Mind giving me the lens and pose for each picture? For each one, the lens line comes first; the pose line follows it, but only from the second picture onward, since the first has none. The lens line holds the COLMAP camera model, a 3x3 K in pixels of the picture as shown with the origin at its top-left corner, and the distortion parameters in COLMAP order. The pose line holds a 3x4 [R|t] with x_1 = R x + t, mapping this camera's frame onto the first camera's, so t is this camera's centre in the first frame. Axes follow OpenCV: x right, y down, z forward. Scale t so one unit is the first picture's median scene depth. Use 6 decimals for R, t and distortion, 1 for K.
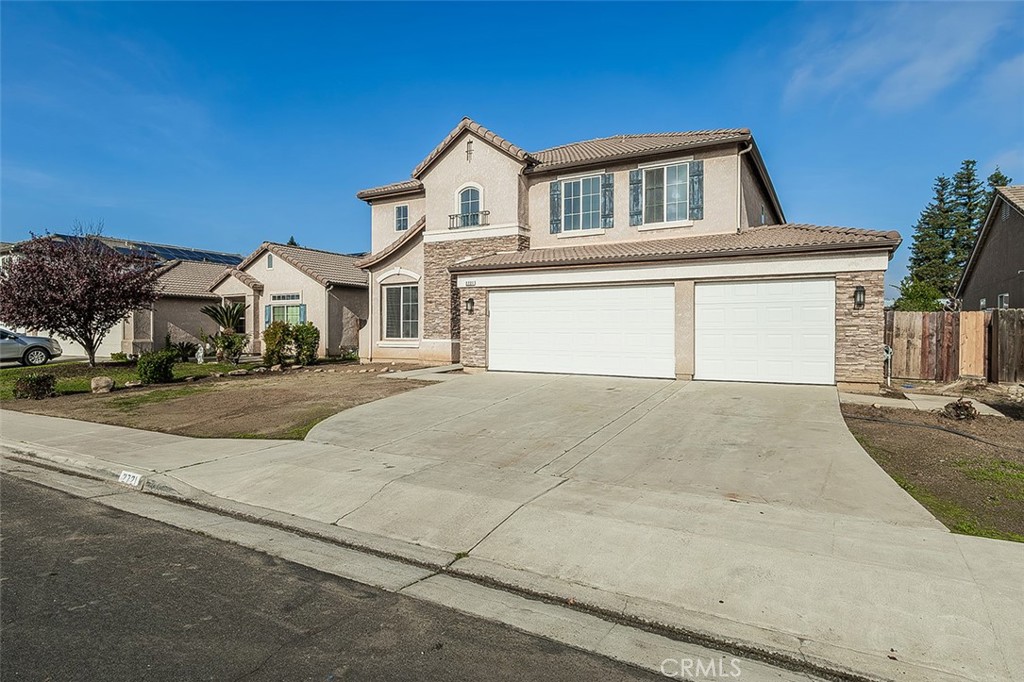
lens RADIAL K [[594.8, 0, 498.6], [0, 594.8, 343.1], [0, 0, 1]] dist [0.001797, 0.000070]
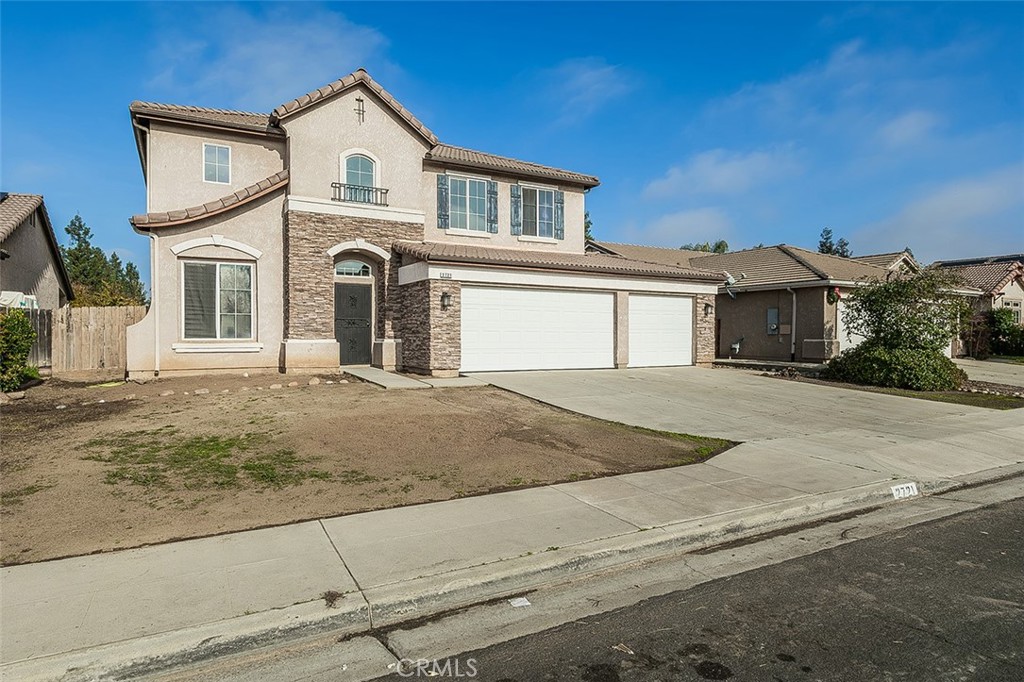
lens RADIAL K [[594.8, 0, 498.6], [0, 594.8, 343.1], [0, 0, 1]] dist [0.001797, 0.000070]
pose [[0.500289, -0.014446, 0.865738, -0.750172], [0.013644, 0.999868, 0.008800, -0.006188], [-0.865751, 0.007410, 0.500420, 0.473473]]
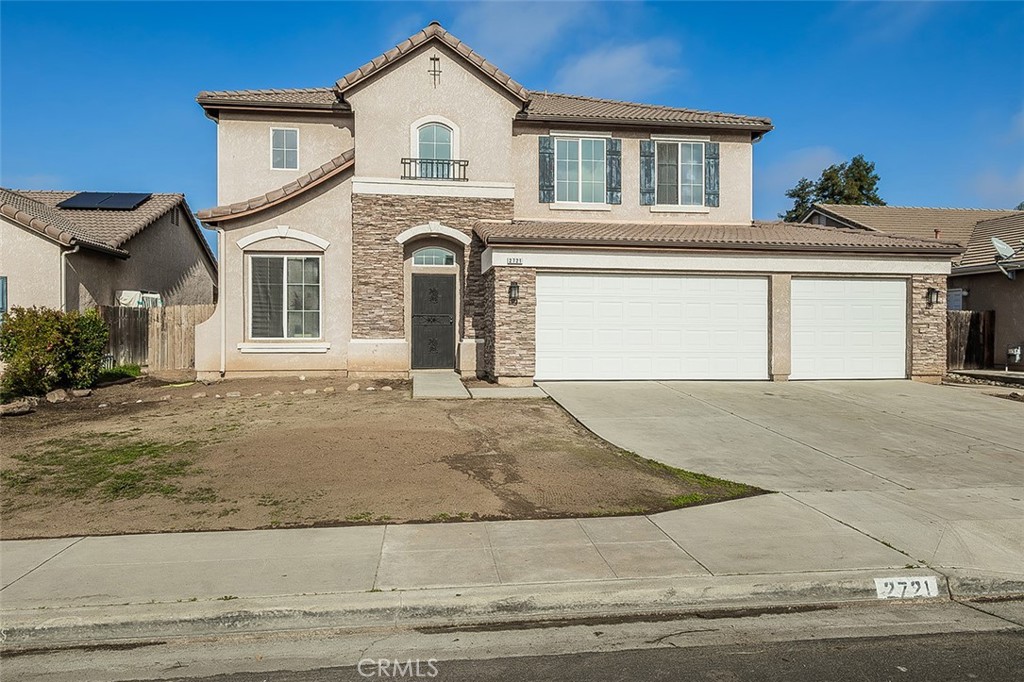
lens RADIAL K [[732.3, 0, 512.0], [0, 732.3, 341.0], [0, 0, 1]] dist [0.005629, -0.002600]
pose [[0.775273, -0.008995, 0.631562, -0.590390], [0.010140, 0.999947, 0.001795, -0.005162], [-0.631545, 0.005013, 0.775323, 0.304459]]
